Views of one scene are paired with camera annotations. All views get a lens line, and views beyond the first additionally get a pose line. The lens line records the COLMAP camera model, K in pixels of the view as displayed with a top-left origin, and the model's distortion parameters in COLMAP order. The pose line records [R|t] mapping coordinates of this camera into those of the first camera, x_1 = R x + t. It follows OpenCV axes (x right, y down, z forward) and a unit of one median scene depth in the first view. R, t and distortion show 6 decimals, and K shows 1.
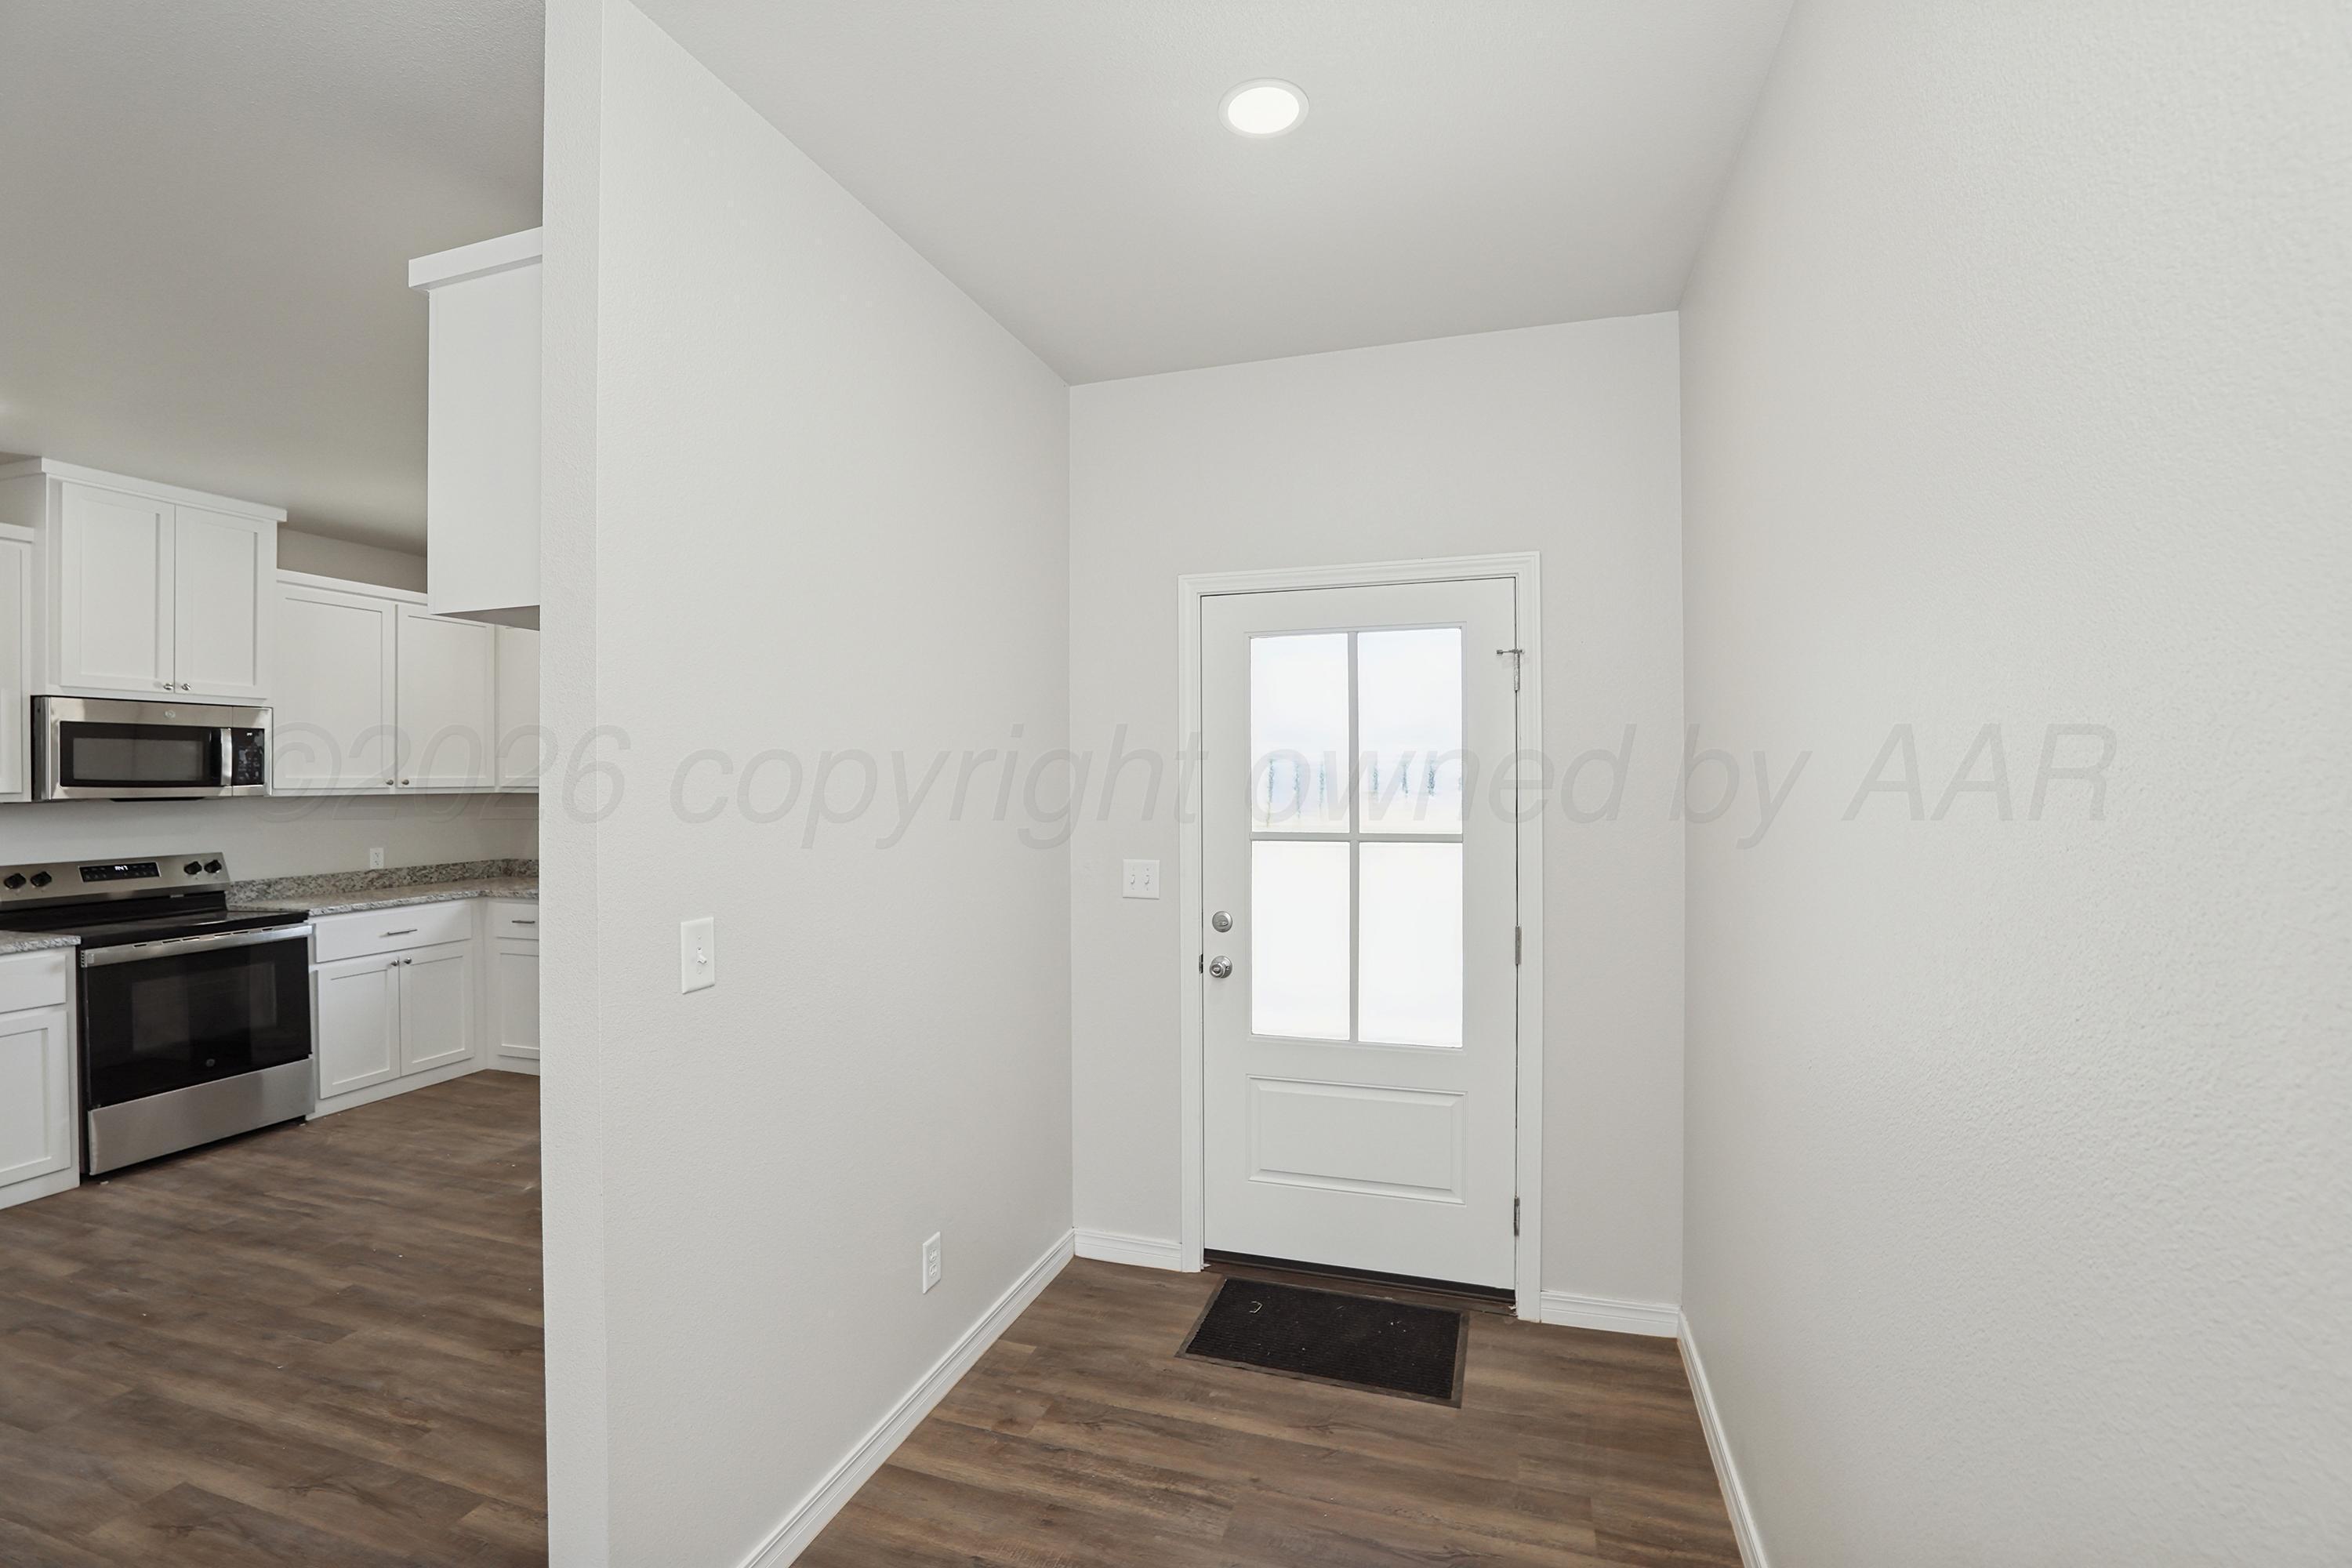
lens RADIAL K [[1028.4, 0, 1175.3], [0, 1028.4, 760.7], [0, 0, 1]] dist [-0.037952, 0.011151]
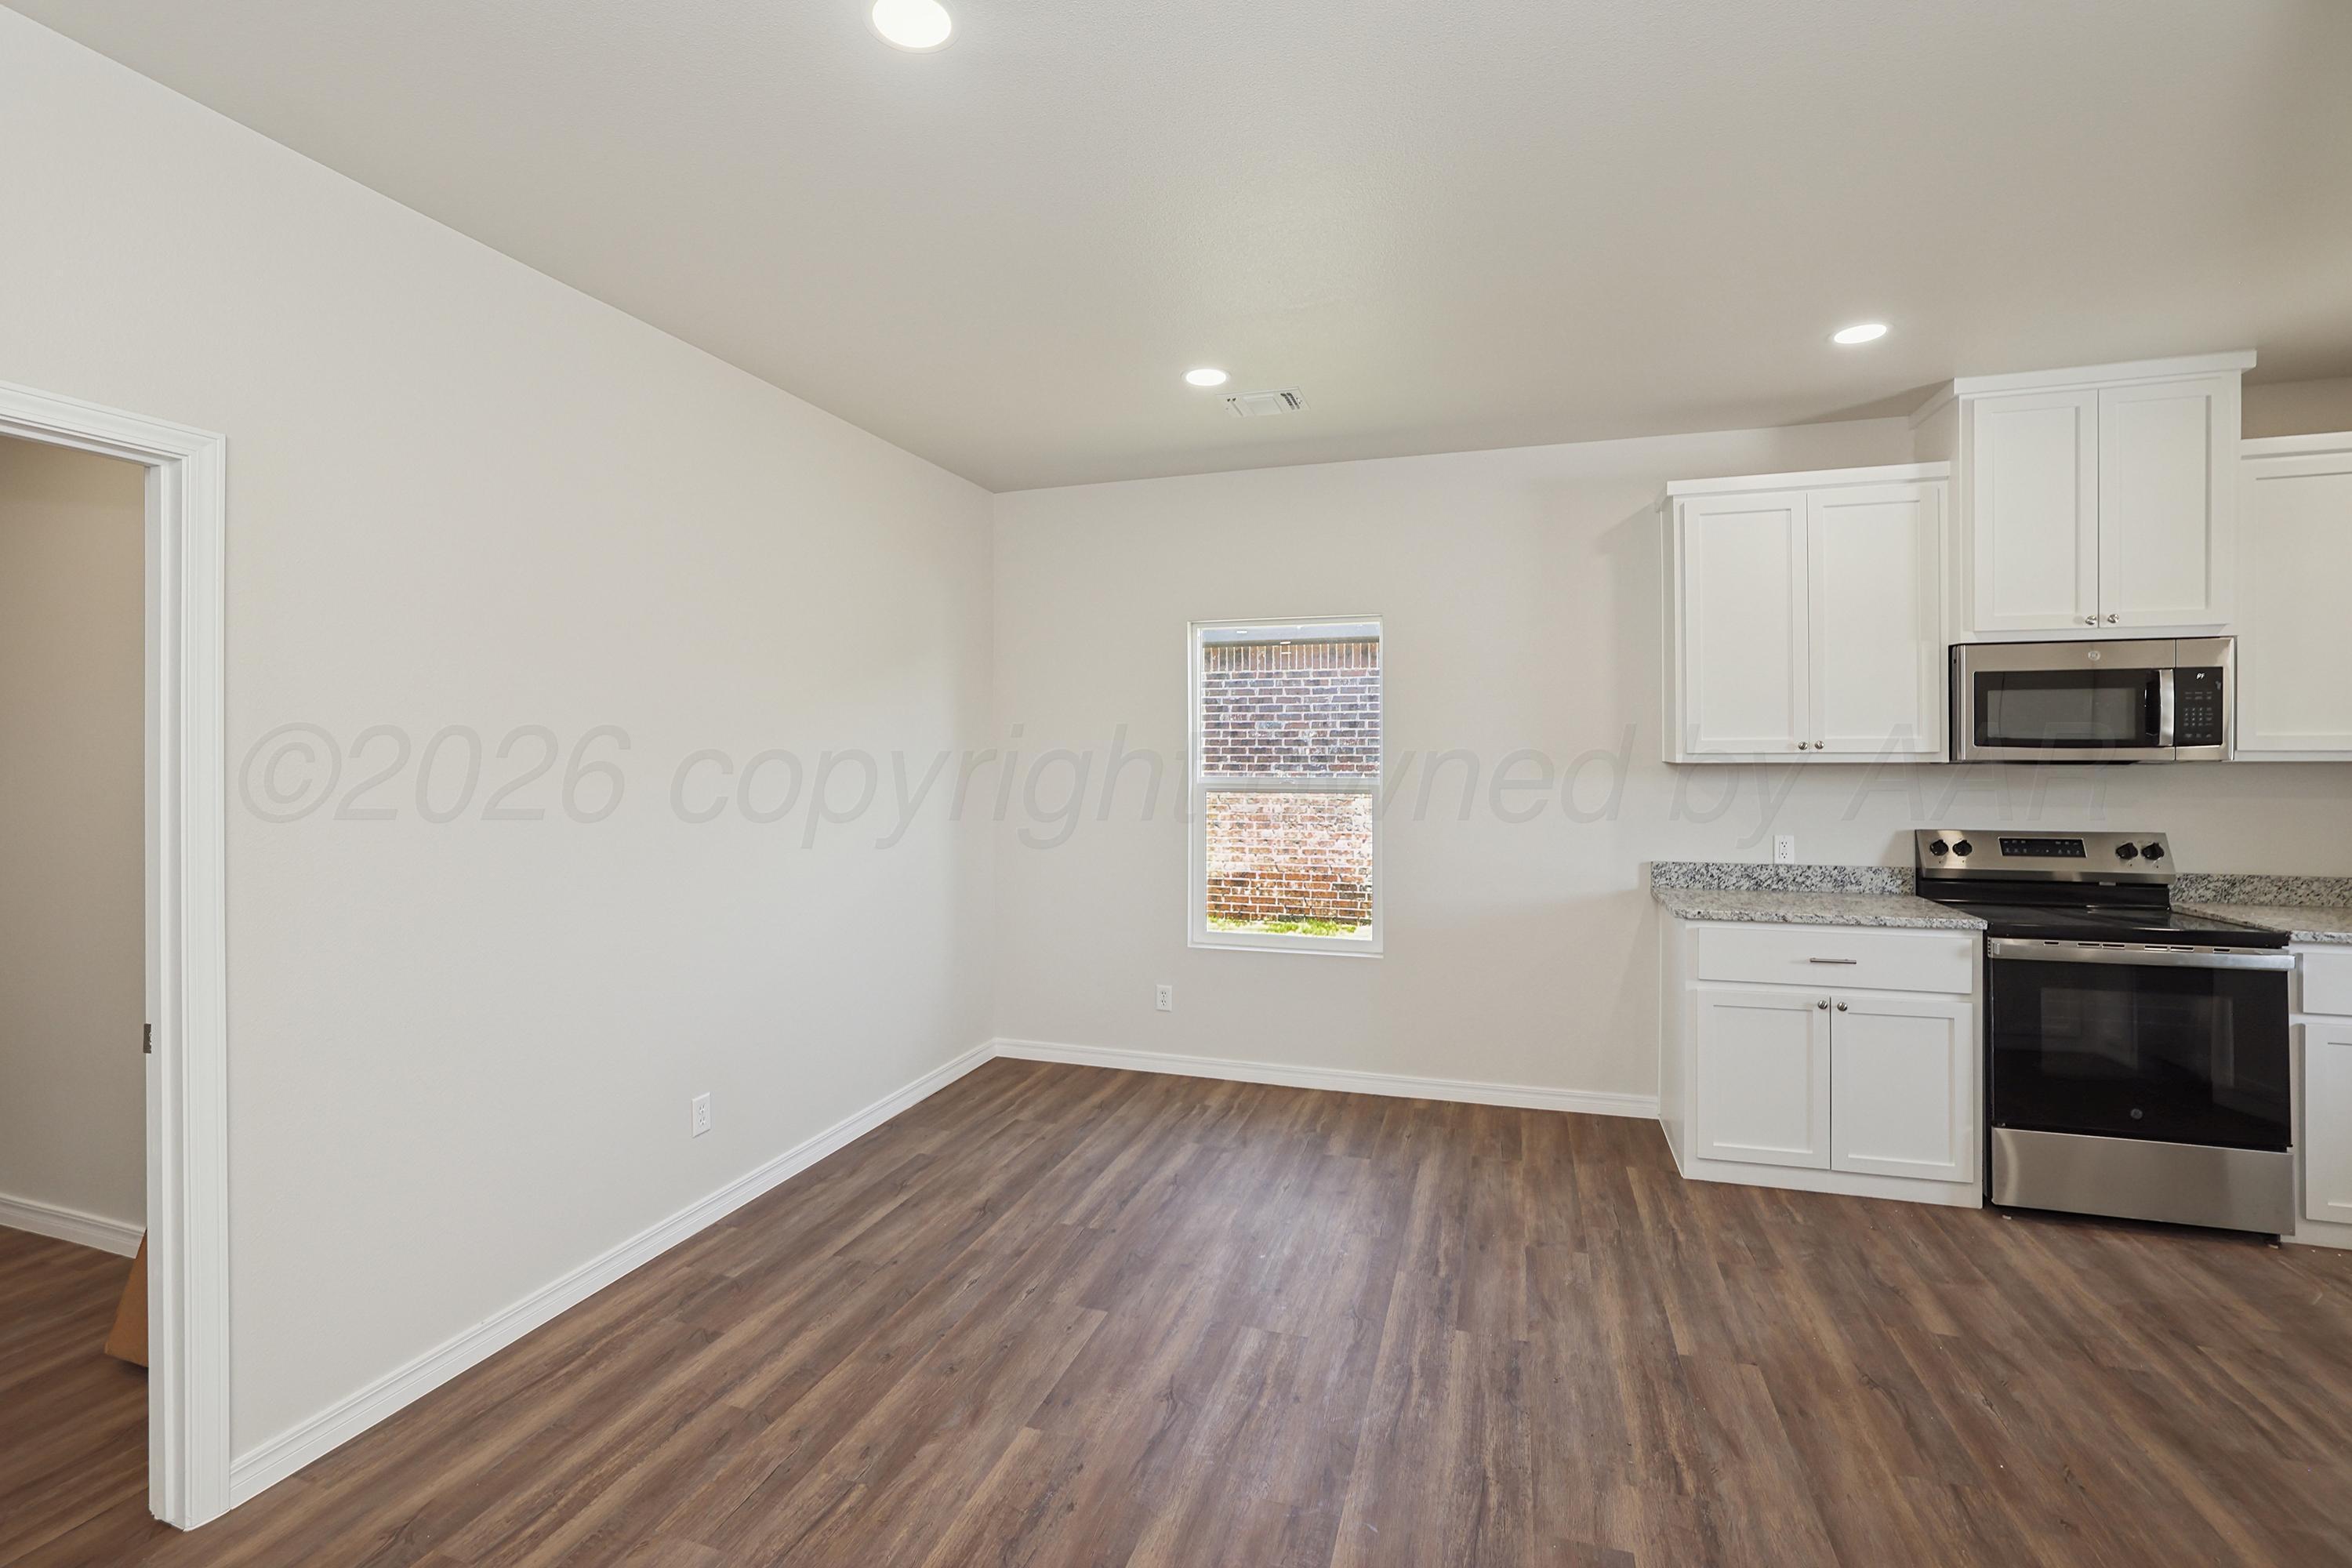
lens RADIAL K [[1028.4, 0, 1175.3], [0, 1028.4, 760.7], [0, 0, 1]] dist [-0.037952, 0.011151]
pose [[0.001320, 0.018408, -0.999830, -0.215595], [0.018295, 0.999663, 0.018430, 0.008956], [0.999832, -0.018316, 0.000983, 0.277948]]
